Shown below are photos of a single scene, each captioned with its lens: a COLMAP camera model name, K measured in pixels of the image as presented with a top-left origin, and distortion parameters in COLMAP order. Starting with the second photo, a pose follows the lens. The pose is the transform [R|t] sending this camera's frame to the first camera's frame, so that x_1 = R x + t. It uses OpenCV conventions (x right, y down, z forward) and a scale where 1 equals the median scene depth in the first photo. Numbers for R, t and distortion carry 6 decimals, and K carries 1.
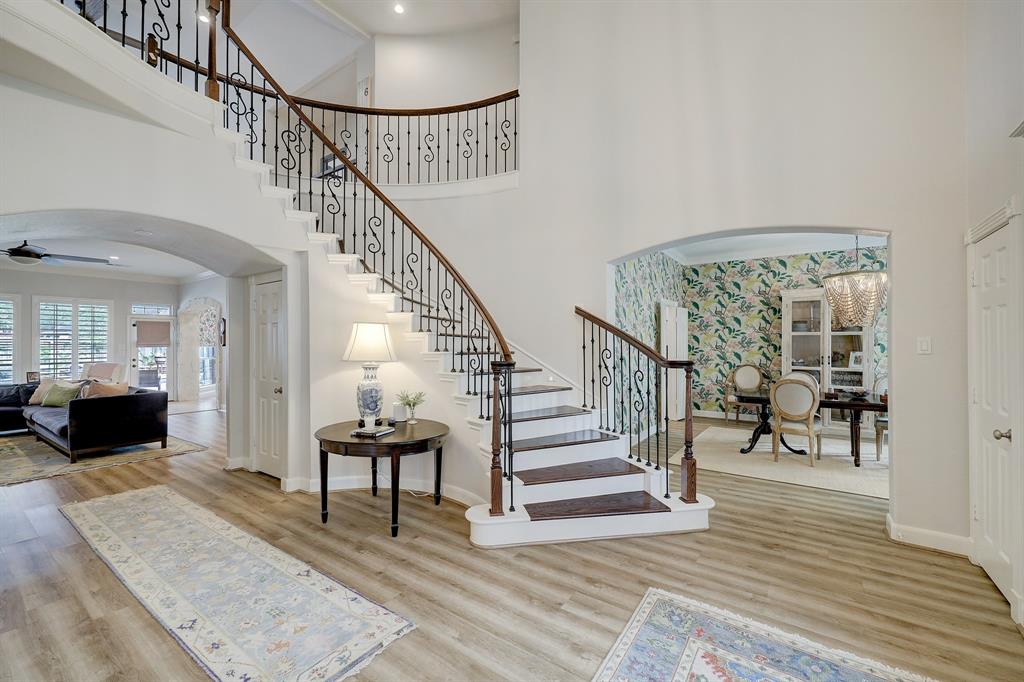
lens RADIAL K [[411.9, 0, 506.8], [0, 411.9, 339.1], [0, 0, 1]] dist [-0.003657, 0.000141]
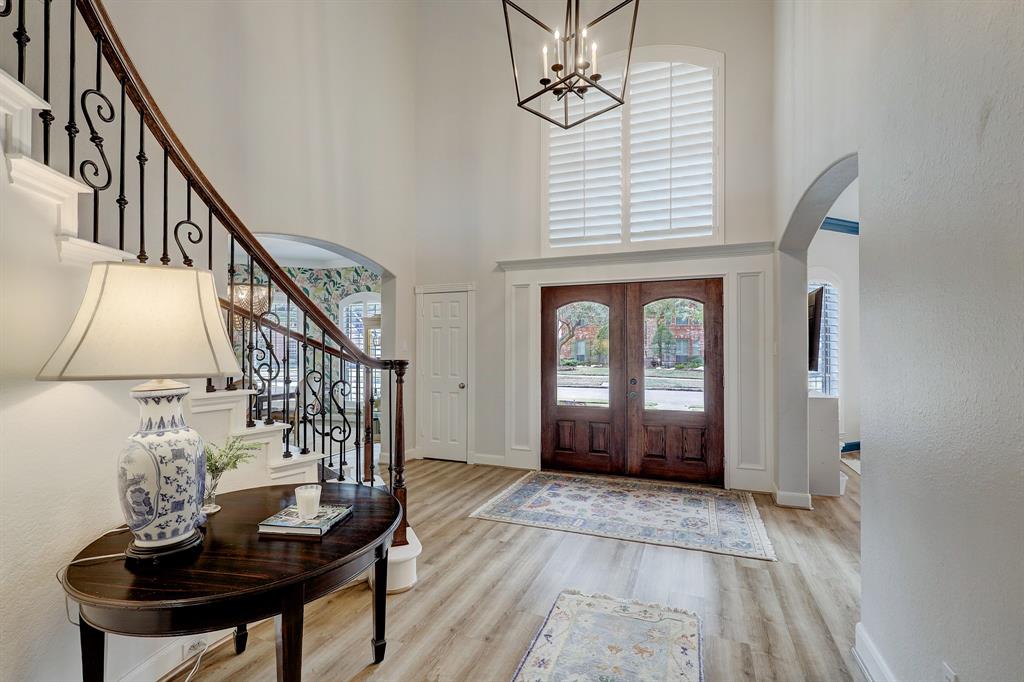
lens RADIAL K [[476.3, 0, 512.4], [0, 476.3, 339.7], [0, 0, 1]] dist [0.004392, 0.000353]
pose [[-0.227649, 0.015653, 0.973617, -1.261407], [-0.001628, 0.999863, -0.016456, 0.039288], [-0.973742, -0.005332, -0.227592, 1.241348]]
